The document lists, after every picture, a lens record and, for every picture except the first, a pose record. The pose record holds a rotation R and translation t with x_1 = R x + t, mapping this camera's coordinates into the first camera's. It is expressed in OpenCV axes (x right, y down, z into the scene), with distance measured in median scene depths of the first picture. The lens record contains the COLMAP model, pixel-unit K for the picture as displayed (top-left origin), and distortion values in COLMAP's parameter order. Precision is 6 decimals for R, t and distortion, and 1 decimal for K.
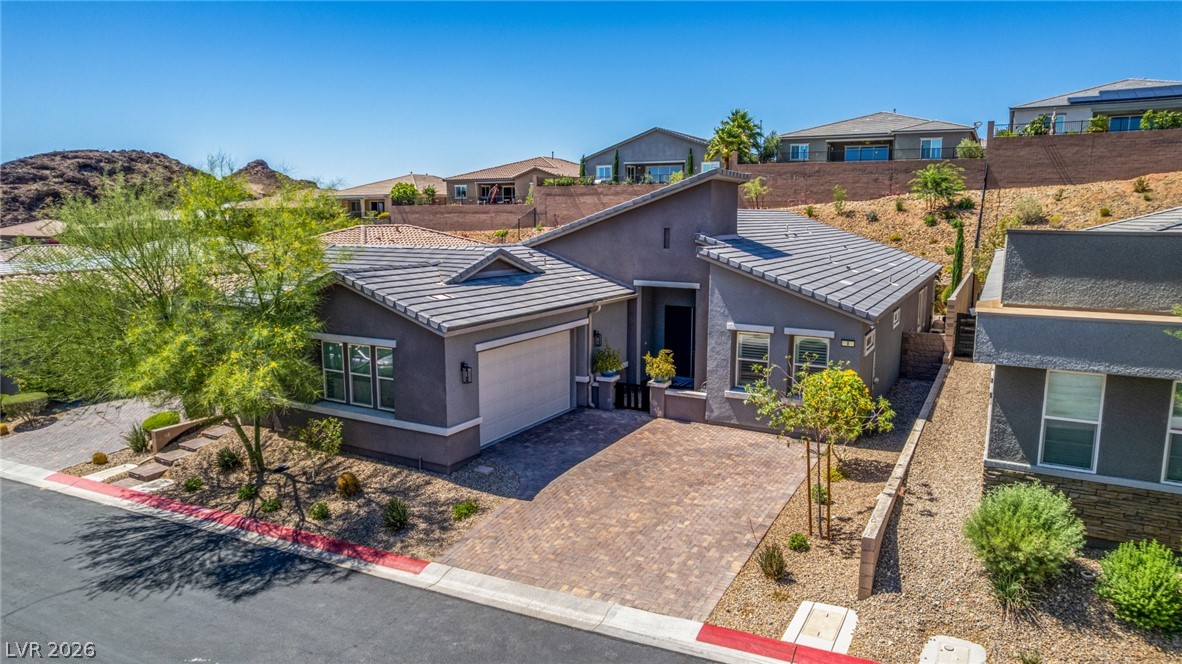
lens RADIAL K [[754.9, 0, 591.0], [0, 754.9, 332.0], [0, 0, 1]] dist [-0.074910, 0.062632]
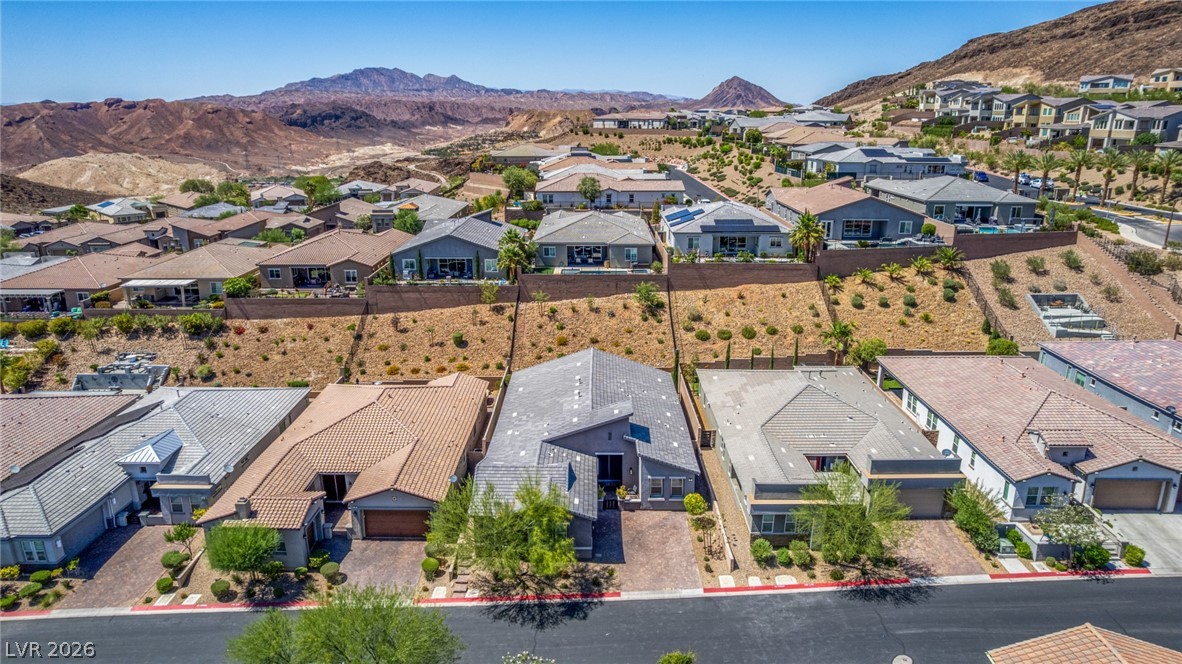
lens RADIAL K [[754.9, 0, 591.0], [0, 754.9, 332.0], [0, 0, 1]] dist [-0.074910, 0.062632]
pose [[0.876258, -0.136347, 0.462148, -1.206195], [0.074770, 0.985987, 0.149125, -0.960817], [-0.476005, -0.096117, 0.874174, -1.265468]]
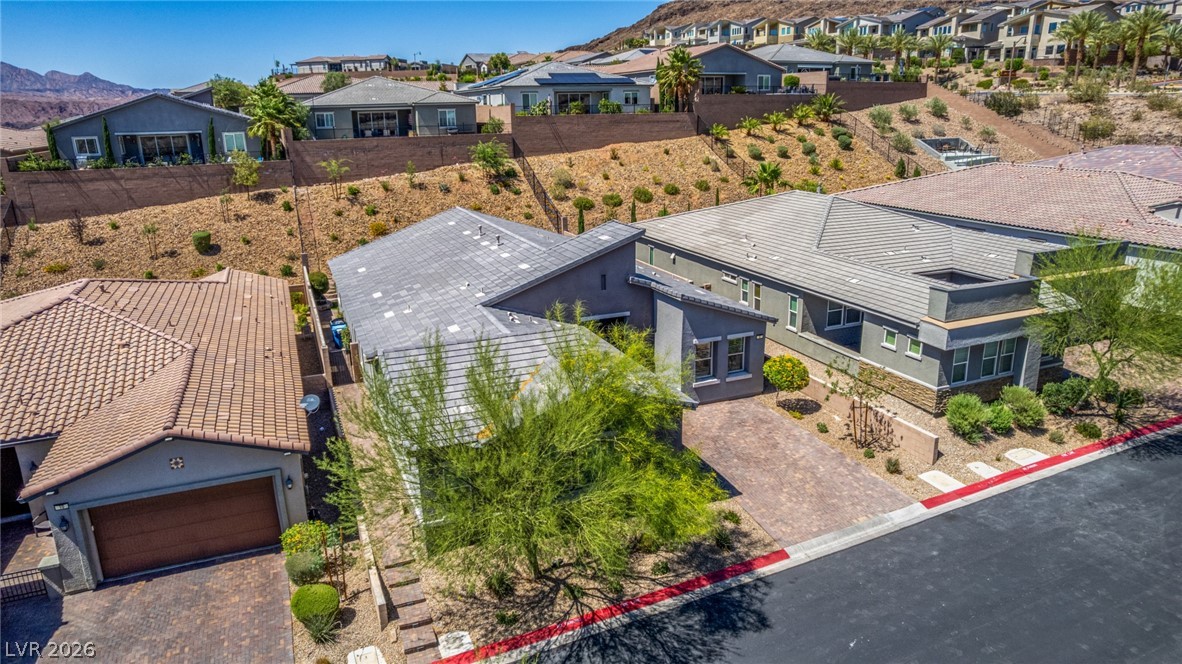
lens RADIAL K [[754.9, 0, 591.0], [0, 754.9, 332.0], [0, 0, 1]] dist [-0.074910, 0.062632]
pose [[0.618989, -0.237107, 0.748754, -1.045530], [0.137477, 0.971333, 0.193939, -0.340690], [-0.773274, -0.017110, 0.633841, 0.214851]]
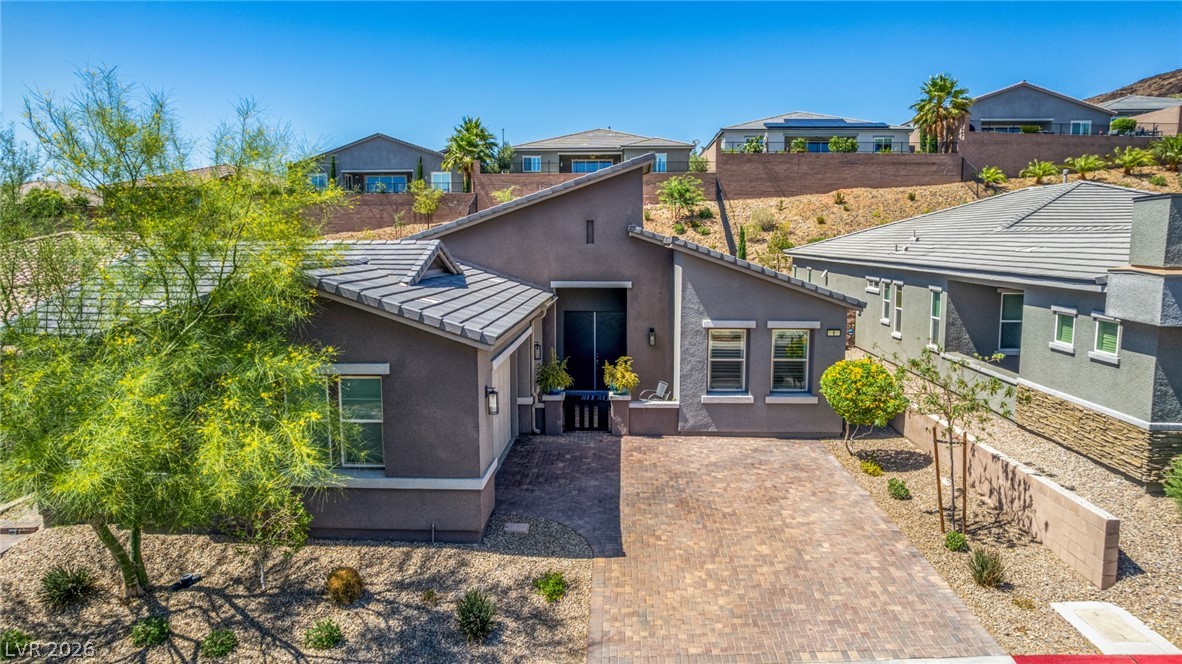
lens RADIAL K [[754.9, 0, 591.0], [0, 754.9, 332.0], [0, 0, 1]] dist [-0.074910, 0.062632]
pose [[0.895472, -0.058838, 0.441211, -0.335433], [0.071936, 0.997325, -0.013000, 0.003763], [-0.439266, 0.043380, 0.897309, 0.248410]]
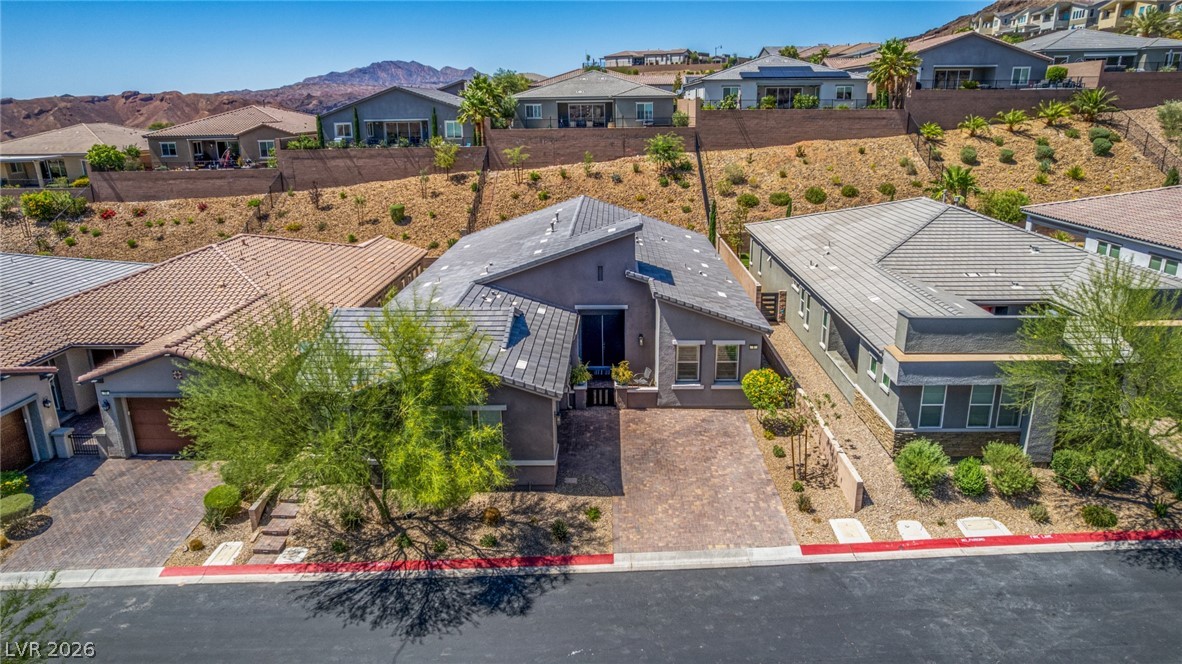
lens RADIAL K [[754.9, 0, 591.0], [0, 754.9, 332.0], [0, 0, 1]] dist [-0.074910, 0.062632]
pose [[0.886955, -0.146081, 0.438146, -0.589018], [0.084774, 0.984037, 0.156473, -0.266715], [-0.454010, -0.101641, 0.885180, -0.211541]]
